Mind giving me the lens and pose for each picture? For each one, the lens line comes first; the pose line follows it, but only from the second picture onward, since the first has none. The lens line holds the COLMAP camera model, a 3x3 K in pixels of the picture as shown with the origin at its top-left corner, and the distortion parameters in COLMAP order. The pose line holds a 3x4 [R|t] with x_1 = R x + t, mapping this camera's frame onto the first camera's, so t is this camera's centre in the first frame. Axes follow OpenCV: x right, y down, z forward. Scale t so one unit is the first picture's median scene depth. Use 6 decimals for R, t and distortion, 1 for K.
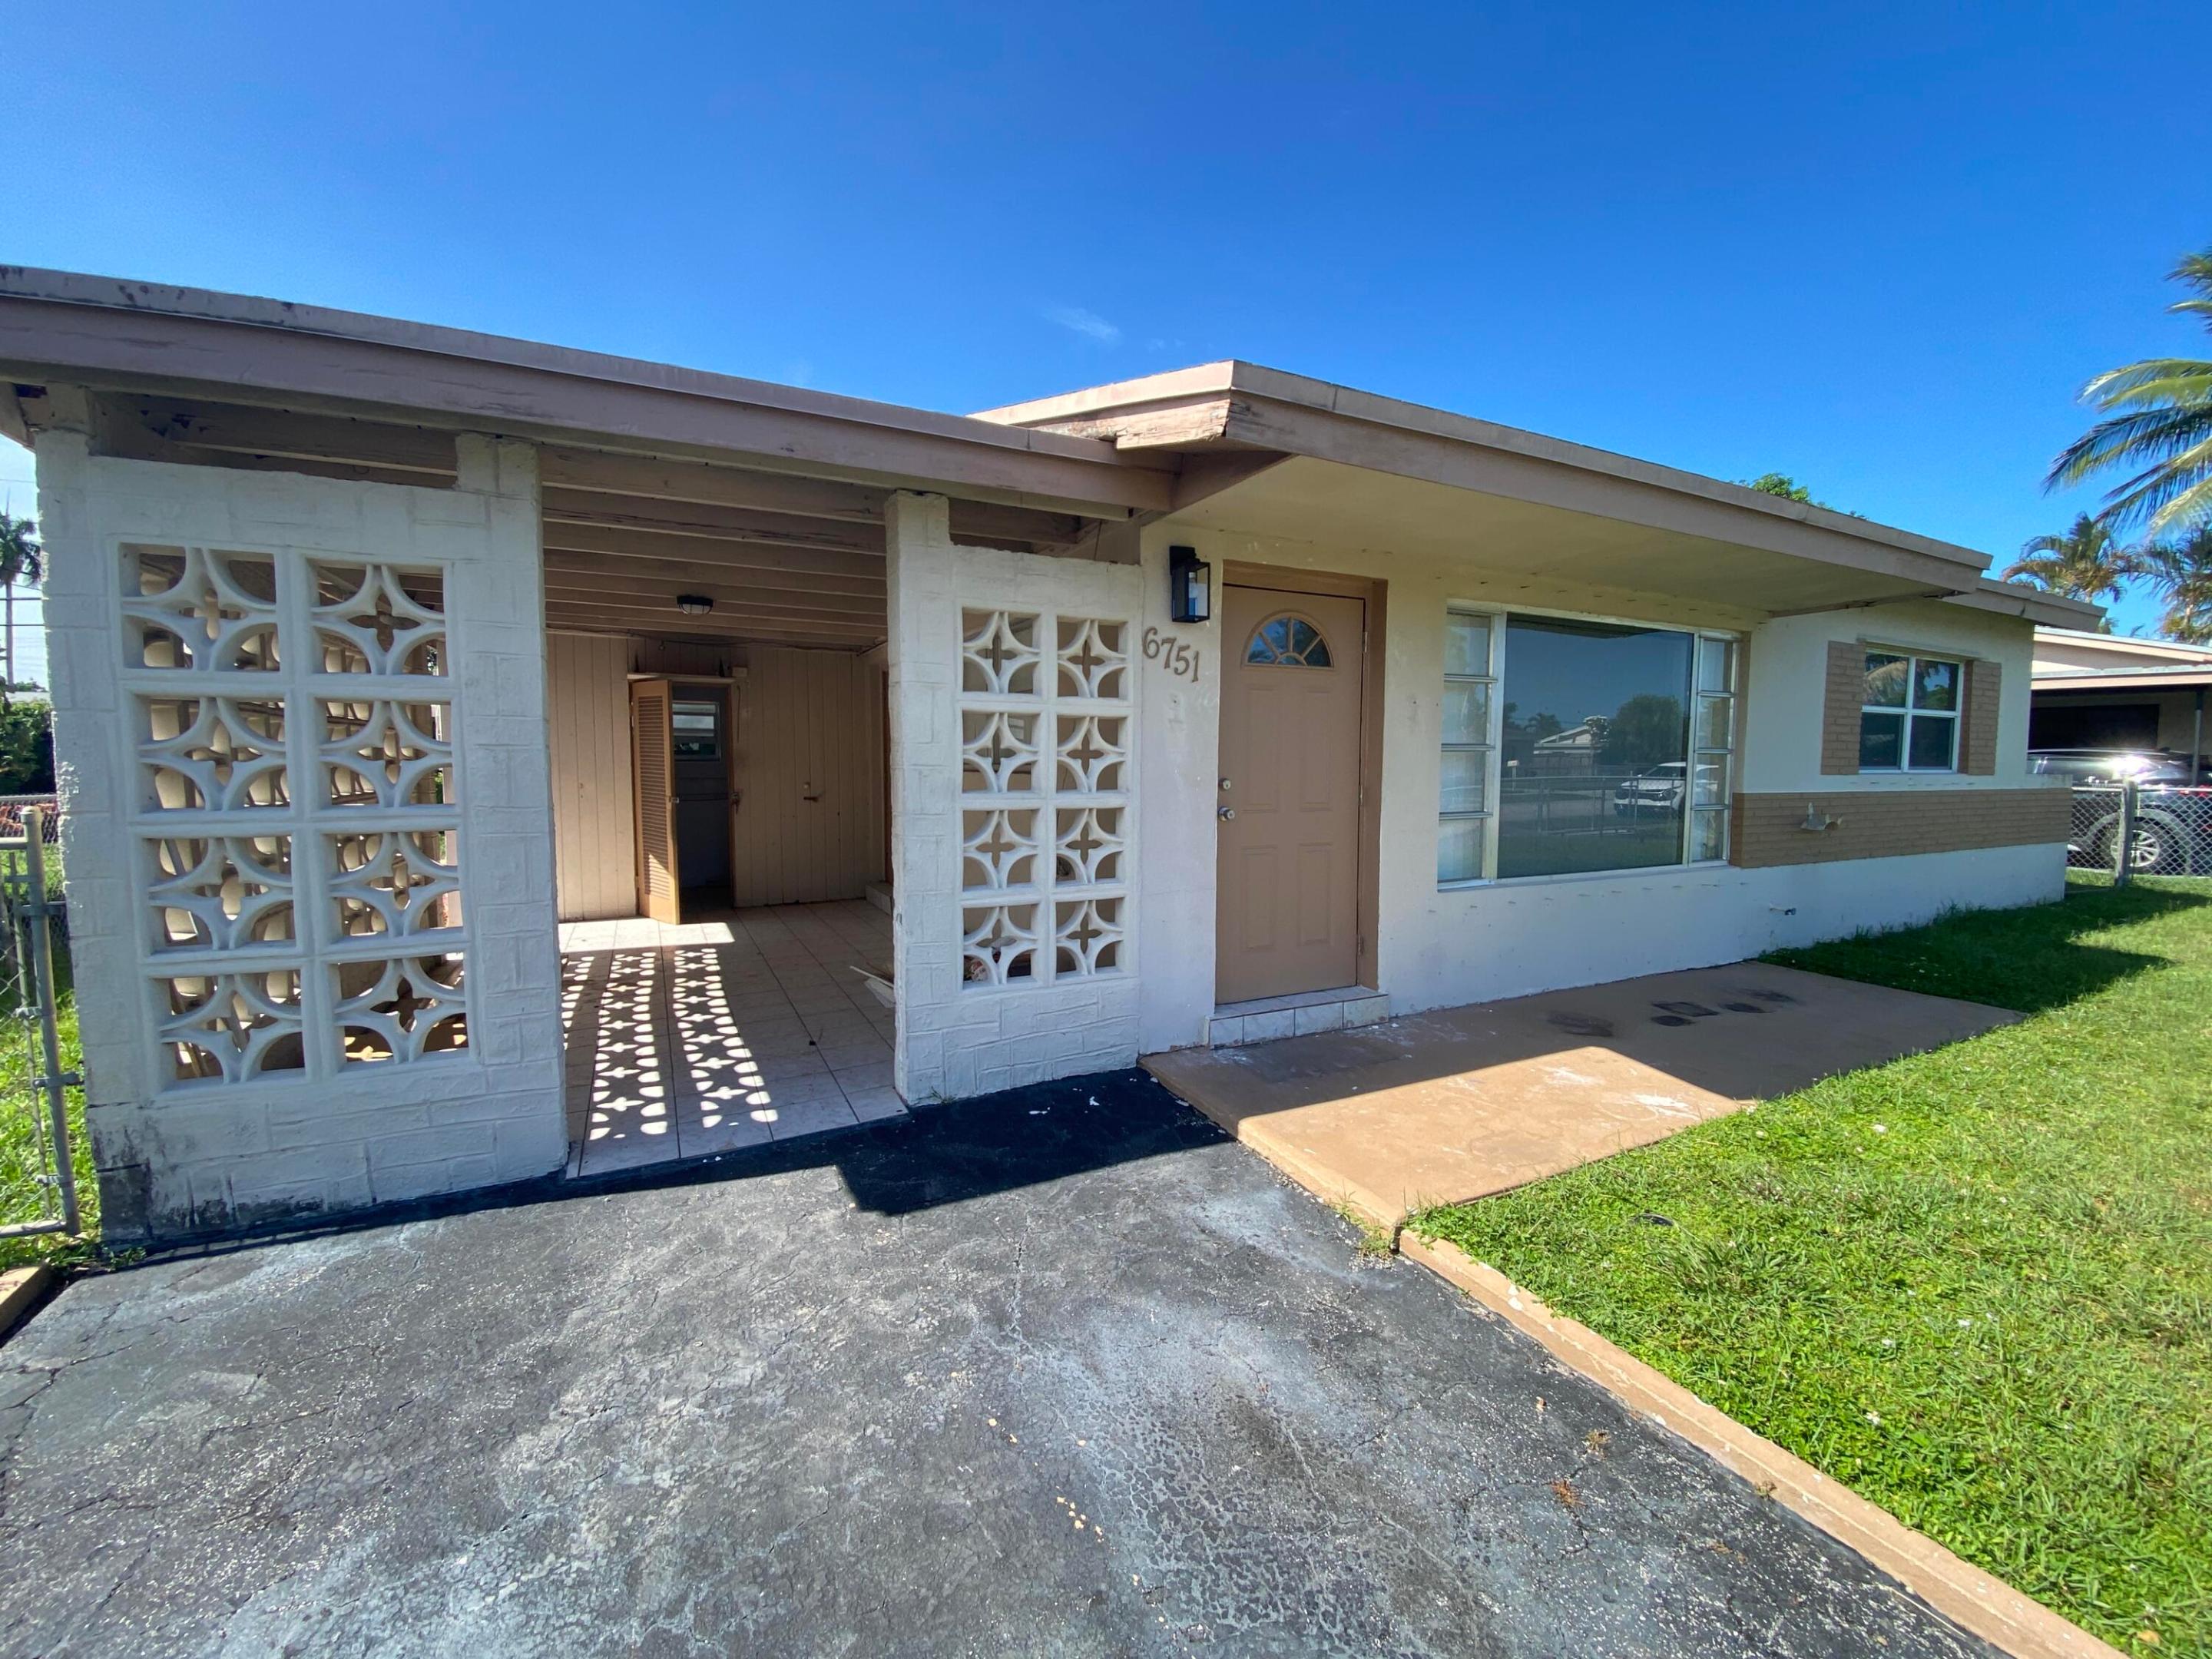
lens RADIAL K [[901.3, 0, 1111.4], [0, 901.3, 827.2], [0, 0, 1]] dist [0.015542, -0.015852]
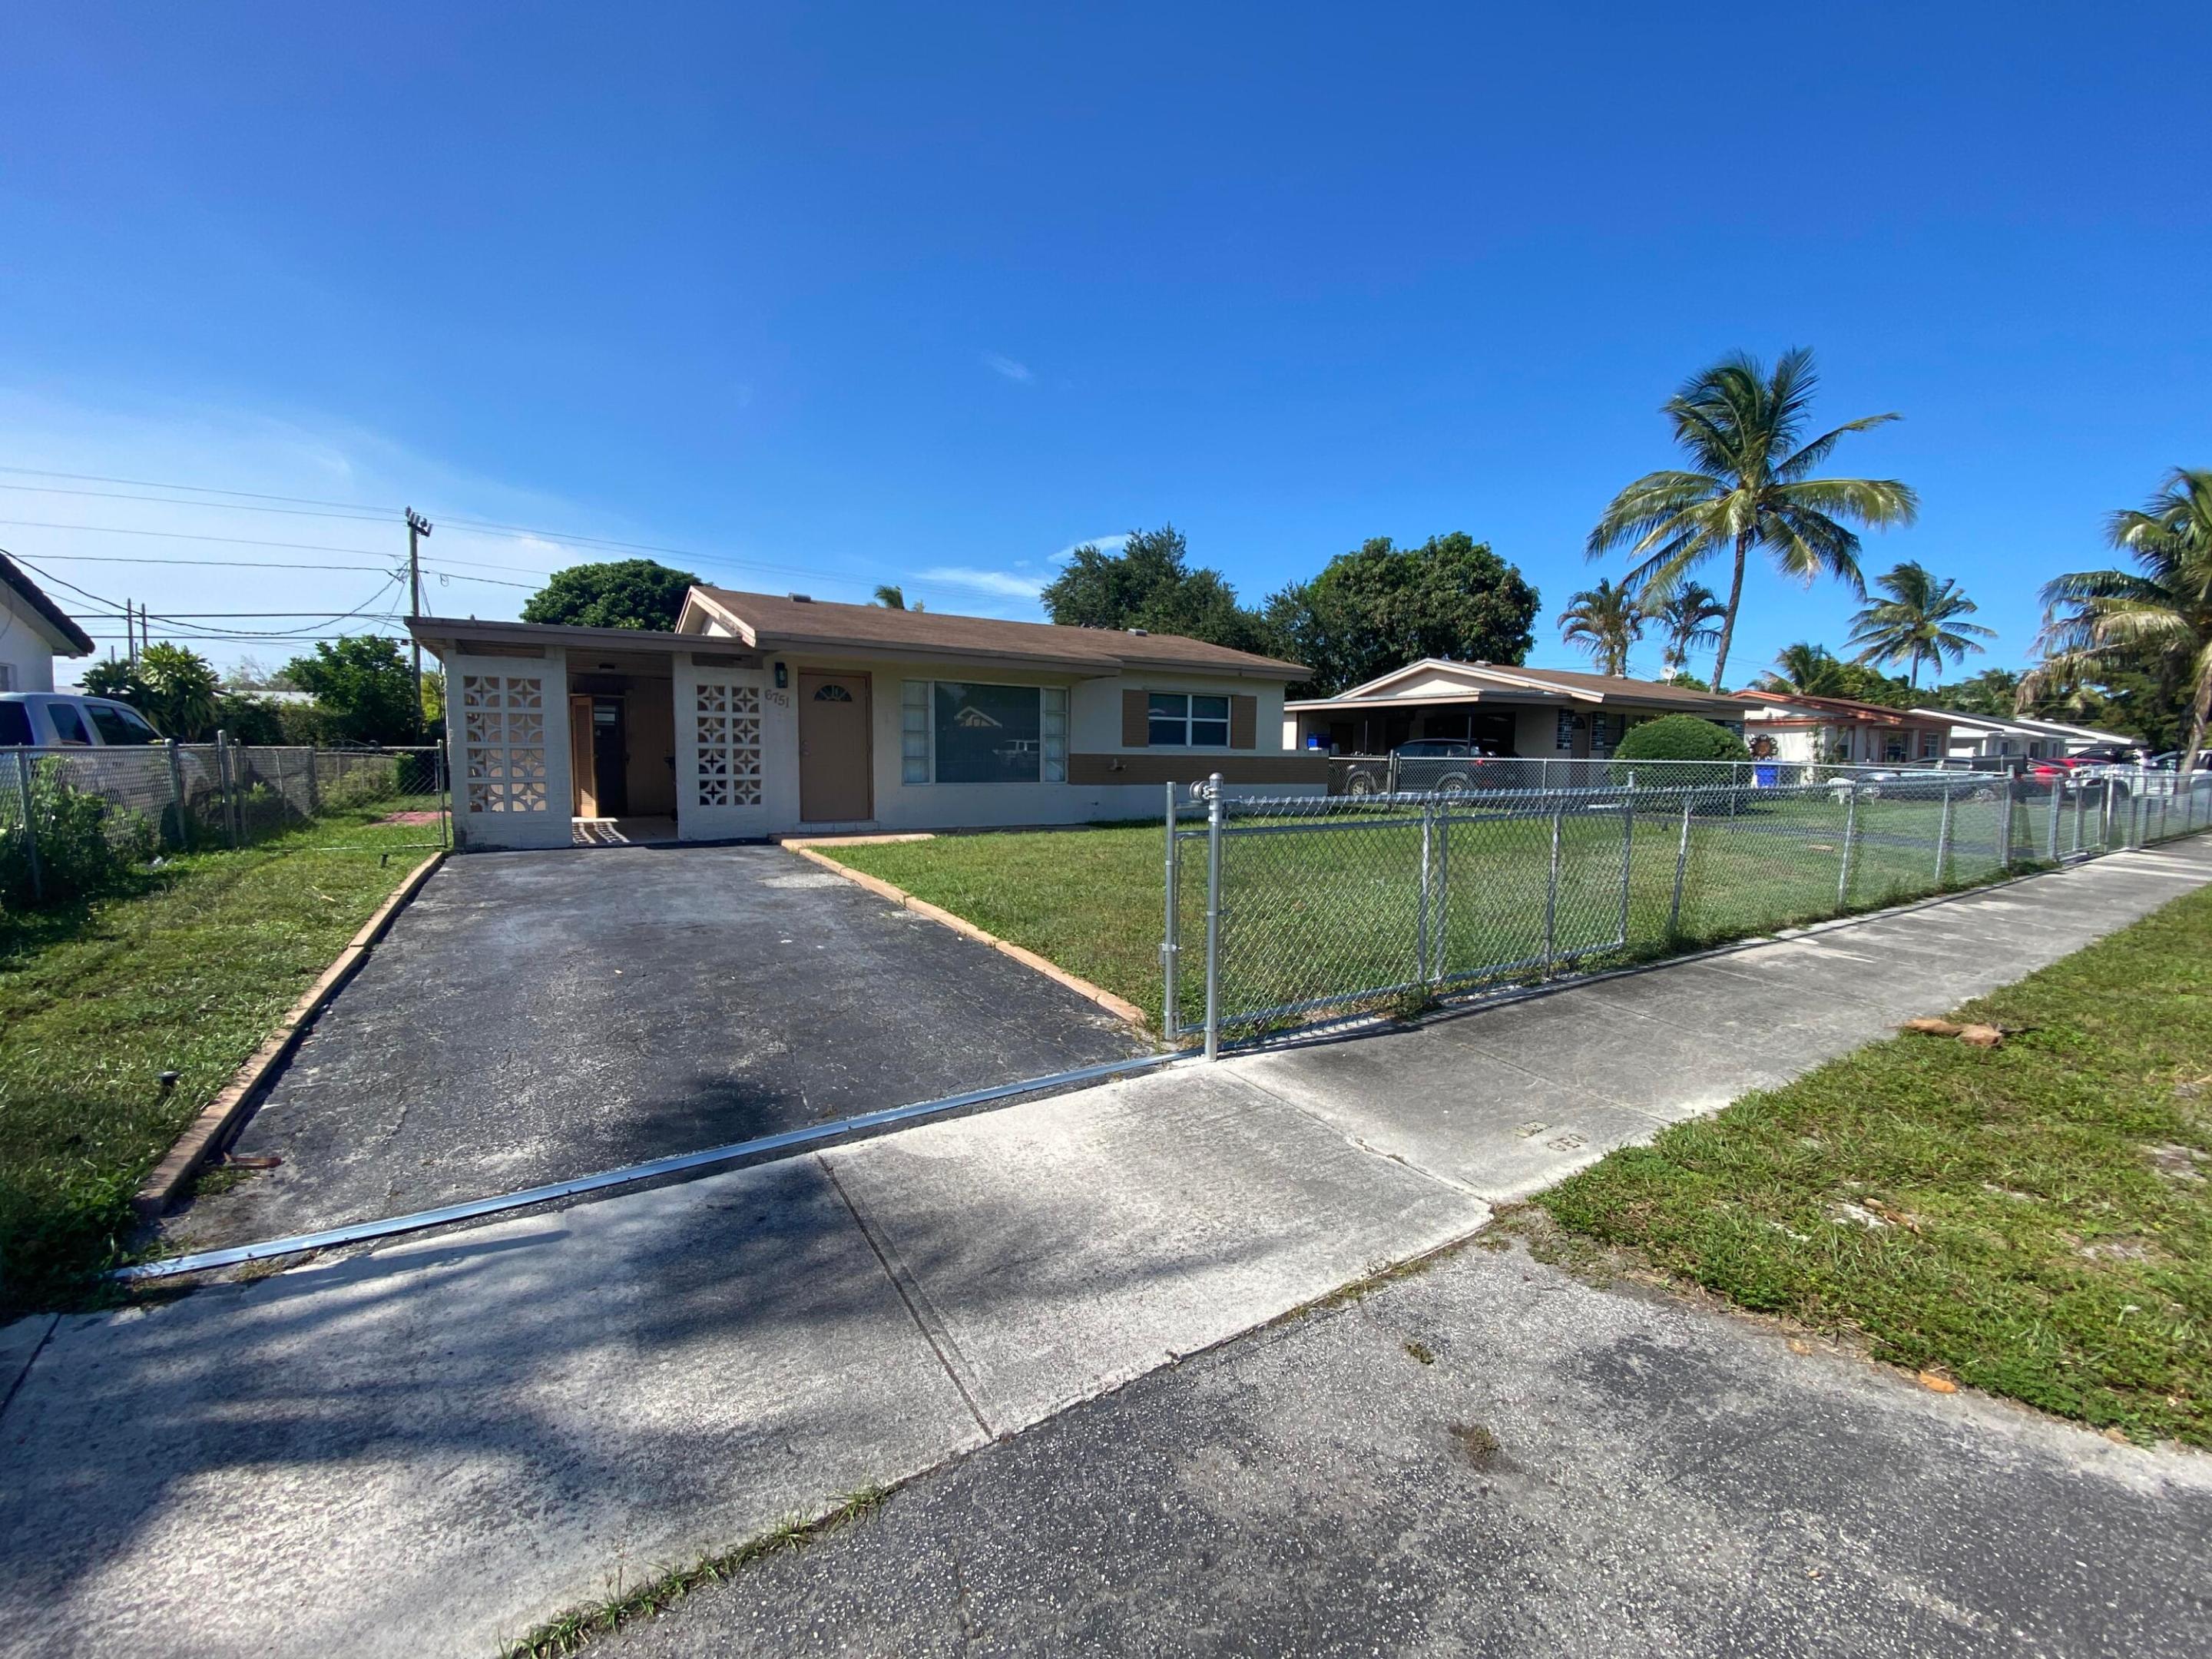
lens RADIAL K [[901.3, 0, 1123.1], [0, 901.3, 833.0], [0, 0, 1]] dist [0.015542, -0.015852]
pose [[0.994909, 0.001080, 0.100773, 0.932602], [-0.002894, 0.999836, 0.017857, 0.203037], [-0.100738, -0.018058, 0.994749, -2.163538]]
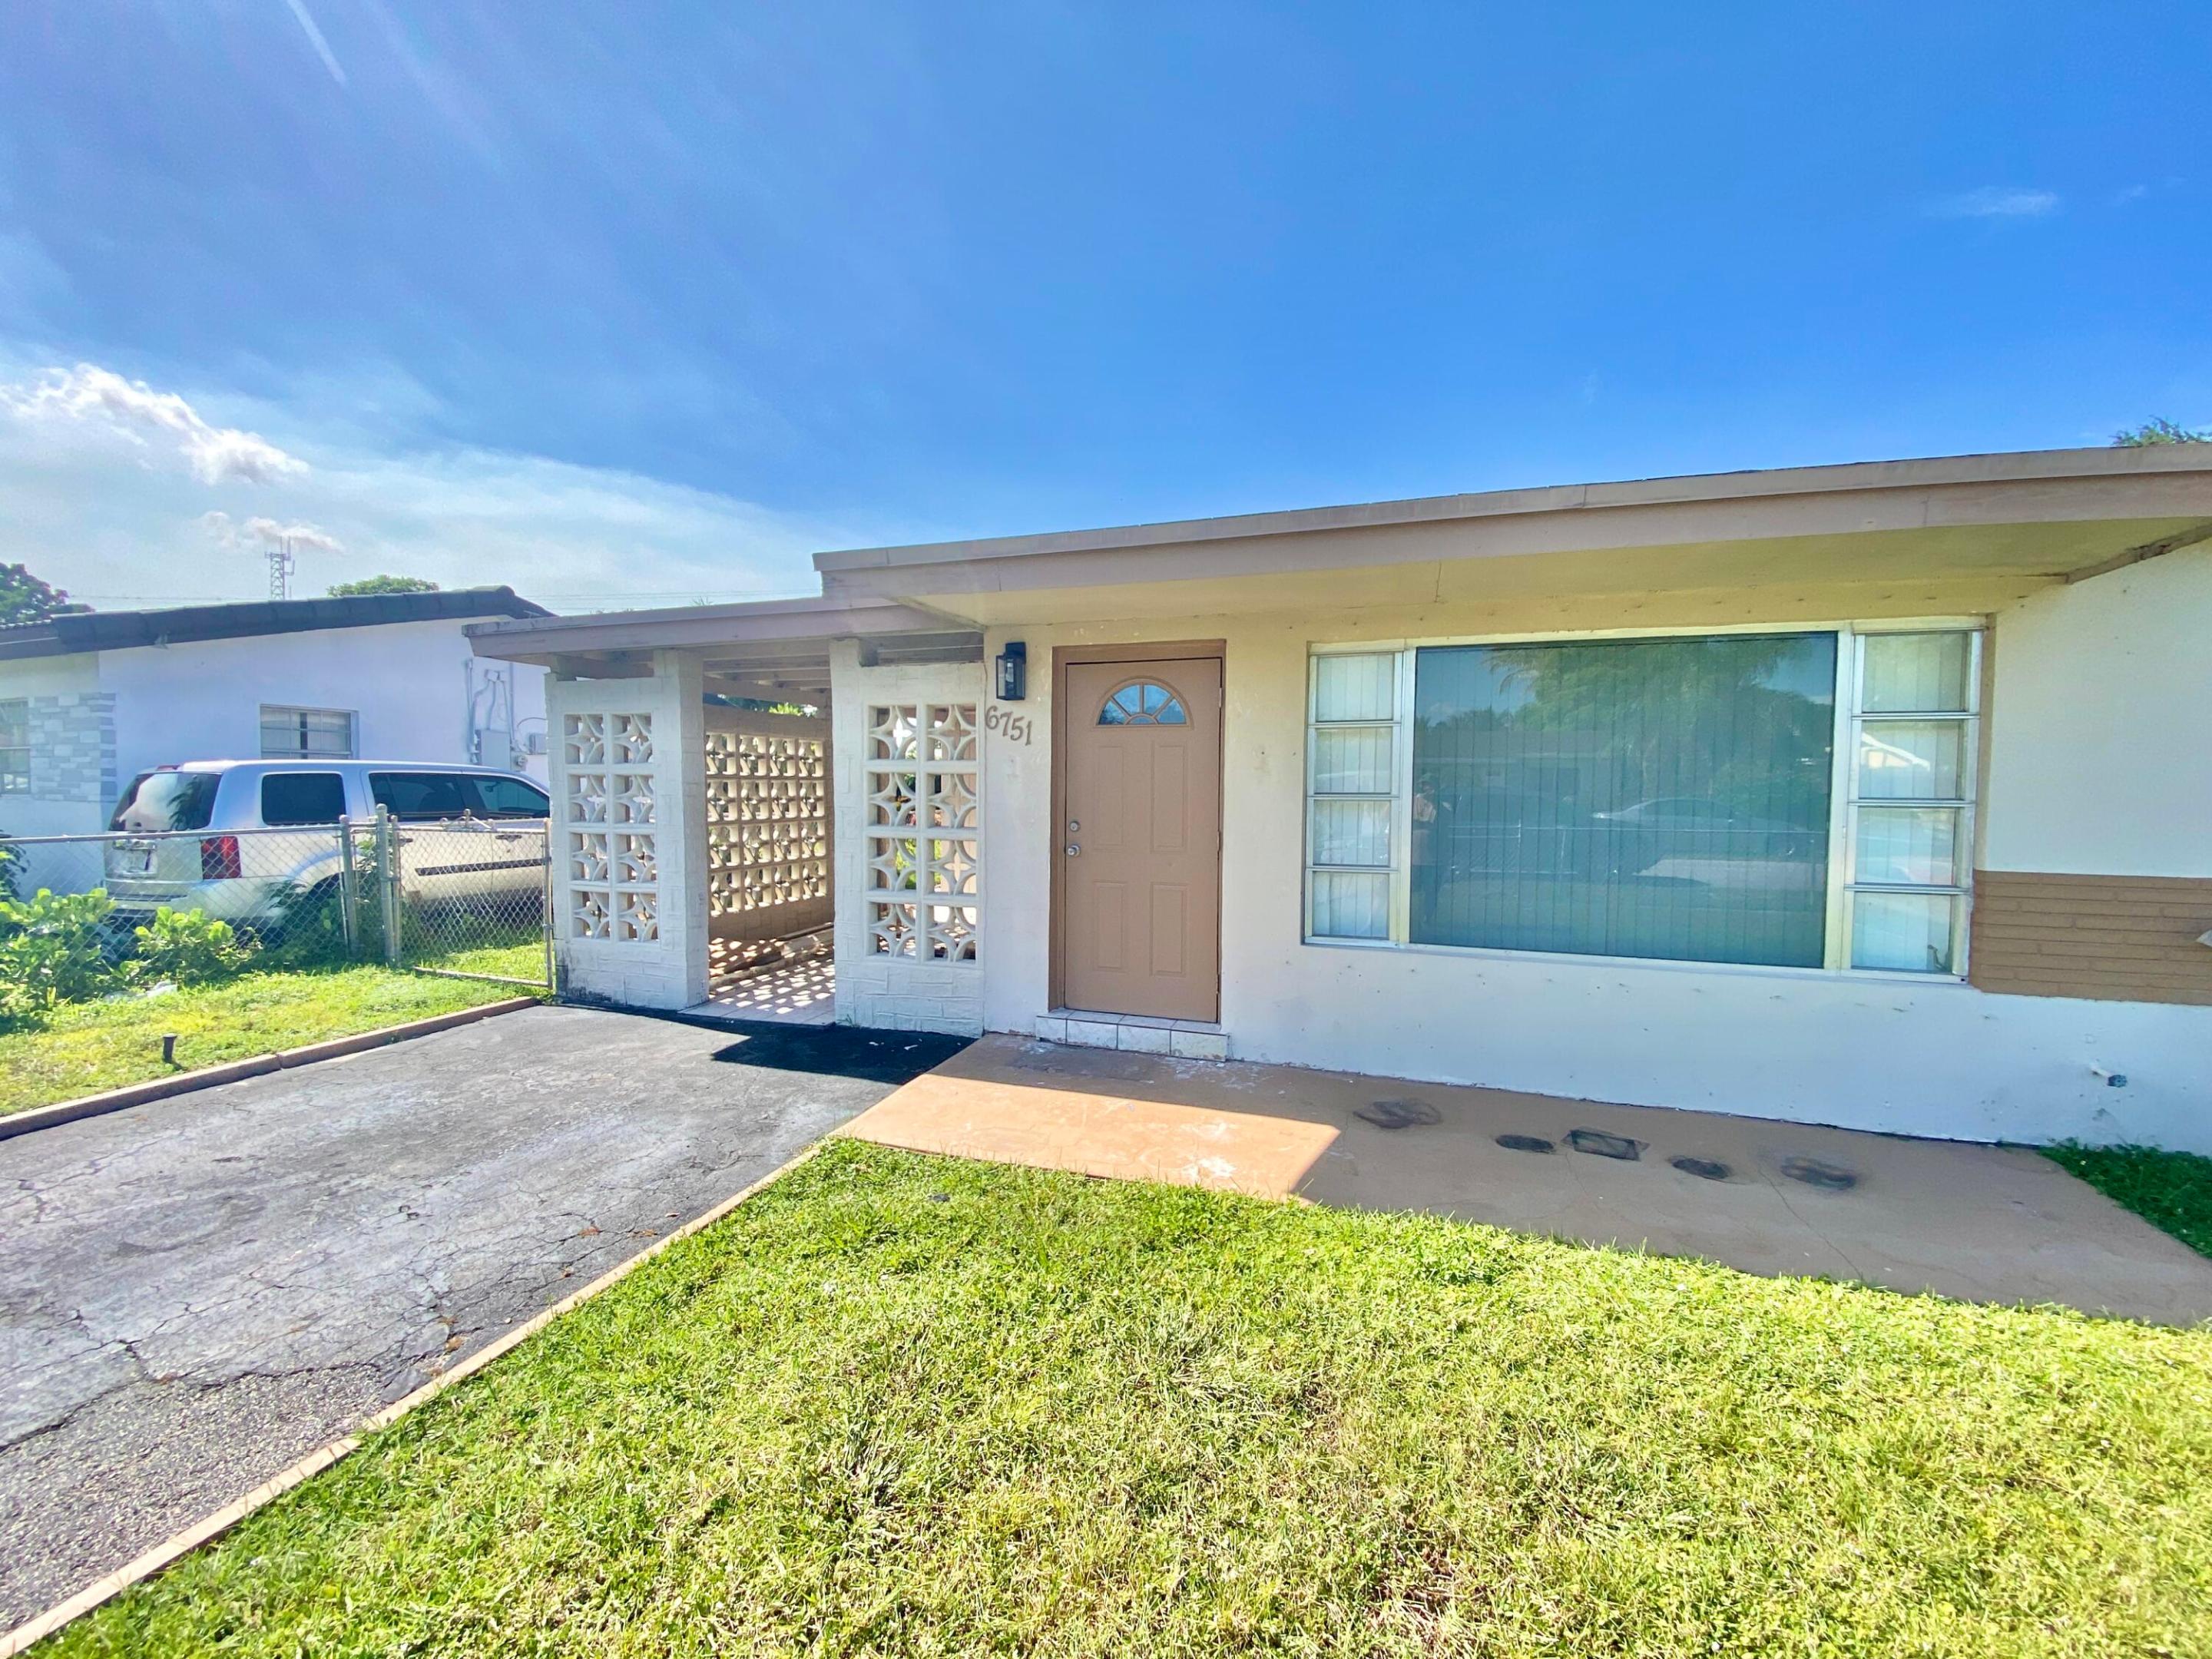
lens RADIAL K [[901.3, 0, 1108.0], [0, 901.3, 820.8], [0, 0, 1]] dist [0.015542, -0.015852]
pose [[0.696597, 0.028062, -0.716914, 1.129845], [-0.057579, 0.998198, -0.016875, -0.040854], [0.715148, 0.053035, 0.696958, 0.208062]]
